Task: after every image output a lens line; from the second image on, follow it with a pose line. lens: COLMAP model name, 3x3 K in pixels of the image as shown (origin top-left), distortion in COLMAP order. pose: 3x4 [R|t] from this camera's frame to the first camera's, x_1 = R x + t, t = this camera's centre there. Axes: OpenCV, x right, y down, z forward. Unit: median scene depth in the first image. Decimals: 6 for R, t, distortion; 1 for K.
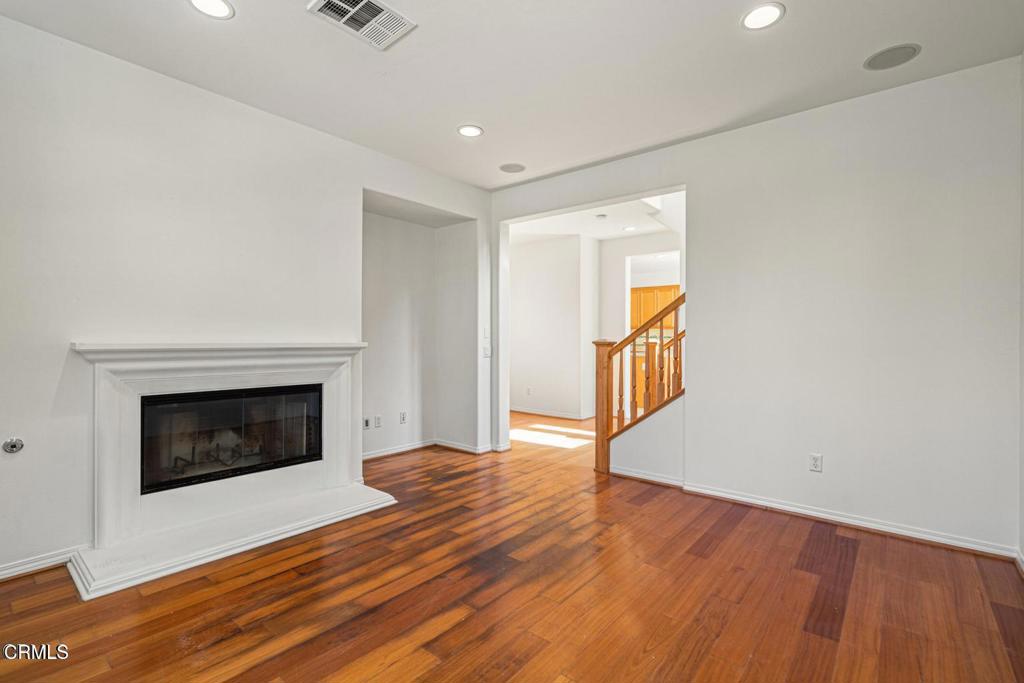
lens RADIAL K [[464.6, 0, 519.4], [0, 464.6, 337.6], [0, 0, 1]] dist [-0.005119, 0.000204]
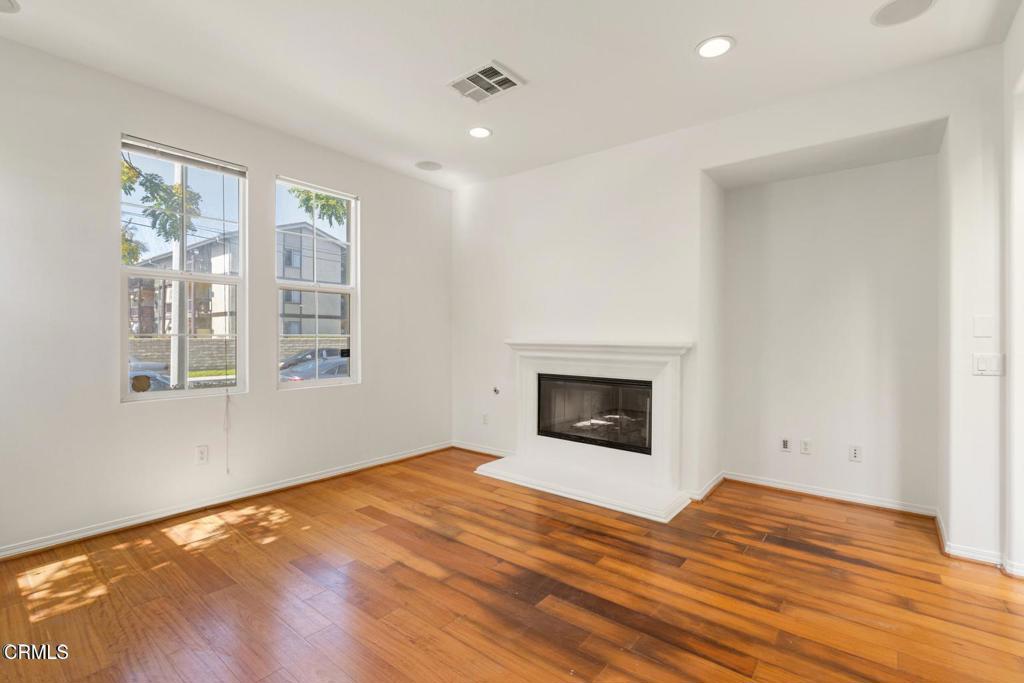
lens RADIAL K [[464.6, 0, 518.5], [0, 464.6, 340.2], [0, 0, 1]] dist [-0.005119, 0.000204]
pose [[0.017443, 0.004108, -0.999839, 0.711845], [-0.002206, 0.999989, 0.004070, 0.005374], [0.999845, 0.002135, 0.017452, 0.816713]]
